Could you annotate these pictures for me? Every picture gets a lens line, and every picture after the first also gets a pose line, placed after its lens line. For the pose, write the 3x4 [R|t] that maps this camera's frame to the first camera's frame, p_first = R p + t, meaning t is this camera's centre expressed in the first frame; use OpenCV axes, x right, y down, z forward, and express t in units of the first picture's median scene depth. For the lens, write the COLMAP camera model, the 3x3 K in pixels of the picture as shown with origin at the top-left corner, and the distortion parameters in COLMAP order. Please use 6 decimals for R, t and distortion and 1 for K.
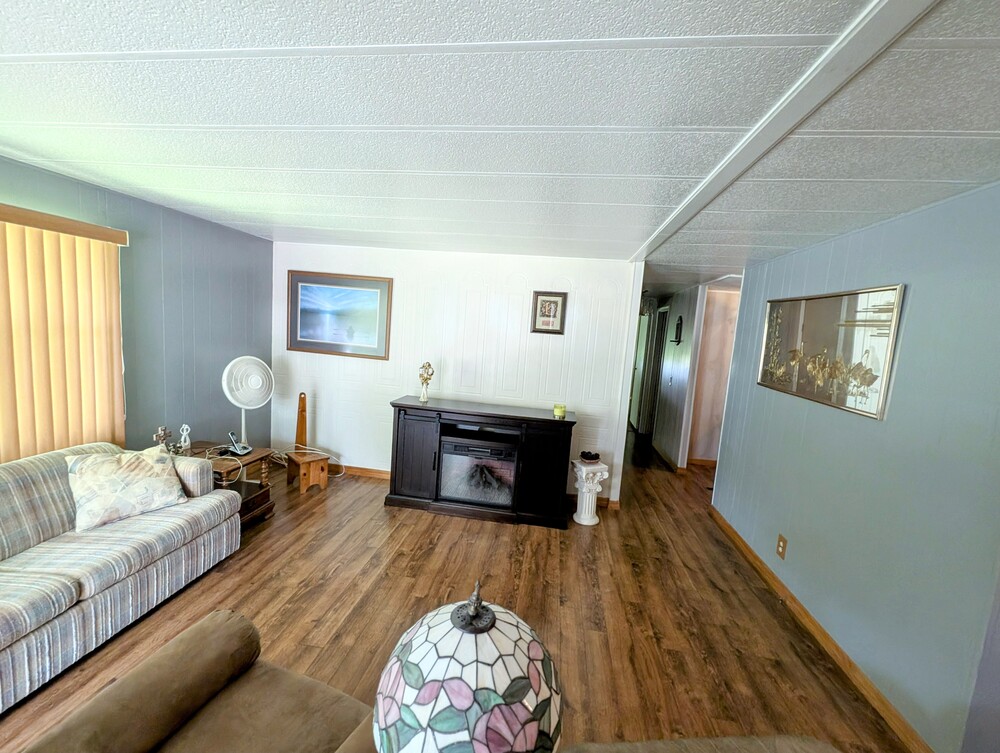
lens RADIAL K [[411.9, 0, 500.8], [0, 411.9, 375.8], [0, 0, 1]] dist [0.005283, -0.002516]
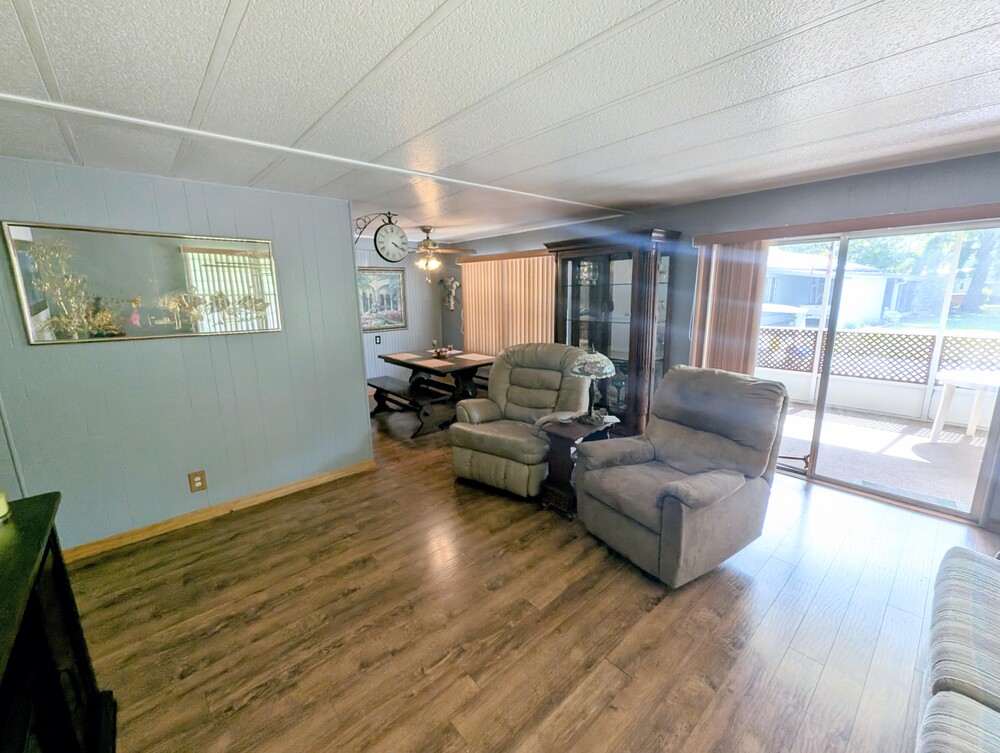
lens RADIAL K [[411.9, 0, 502.8], [0, 411.9, 376.1], [0, 0, 1]] dist [0.005283, -0.002516]
pose [[-0.760658, -0.189145, 0.620986, -0.482915], [0.037537, 0.942193, 0.332960, -0.149398], [-0.648067, 0.276579, -0.709587, 1.109485]]
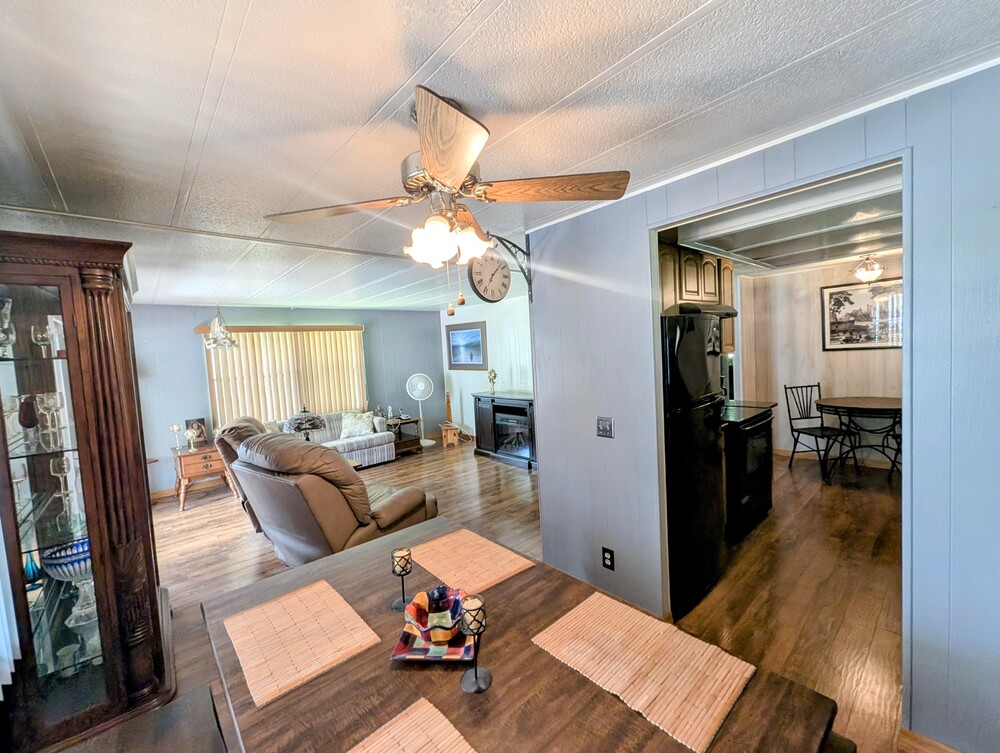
lens RADIAL K [[411.9, 0, 500.1], [0, 411.9, 375.4], [0, 0, 1]] dist [0.005283, -0.002516]
pose [[0.755058, -0.073953, -0.651474, 1.166032], [0.035941, 0.996793, -0.071497, 0.140697], [0.654672, 0.030569, 0.755294, -0.283942]]
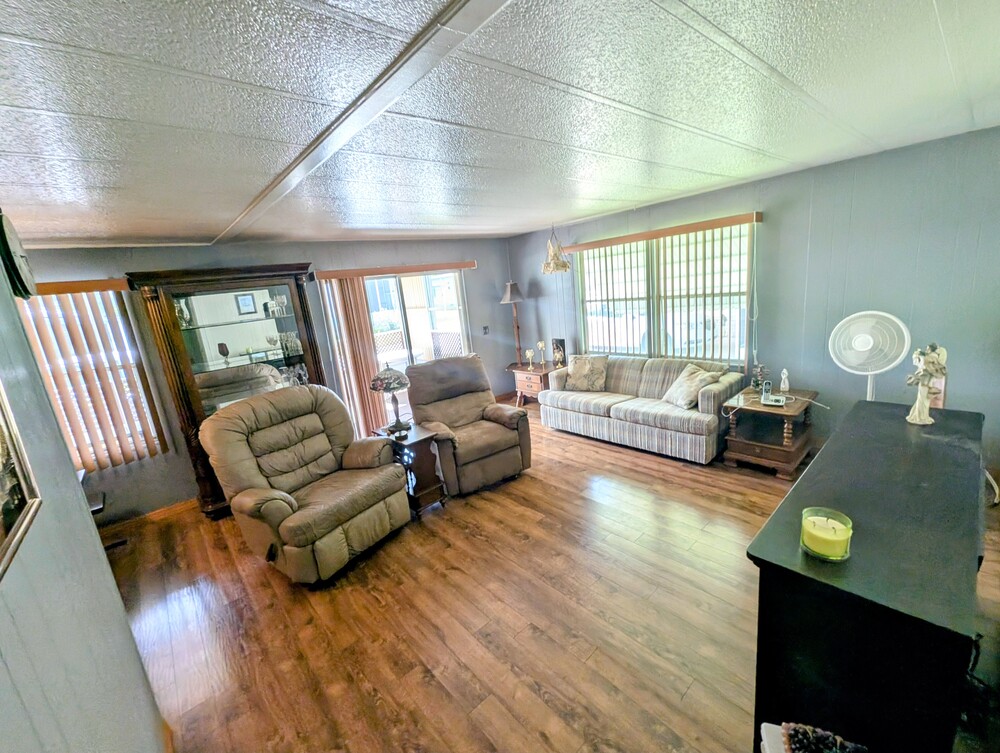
lens RADIAL K [[411.9, 0, 500.7], [0, 411.9, 376.1], [0, 0, 1]] dist [0.005283, -0.002516]
pose [[-0.650812, 0.166162, -0.740833, 0.620987], [-0.026468, 0.970199, 0.240858, -0.122668], [0.758778, 0.176362, -0.627019, 1.181391]]
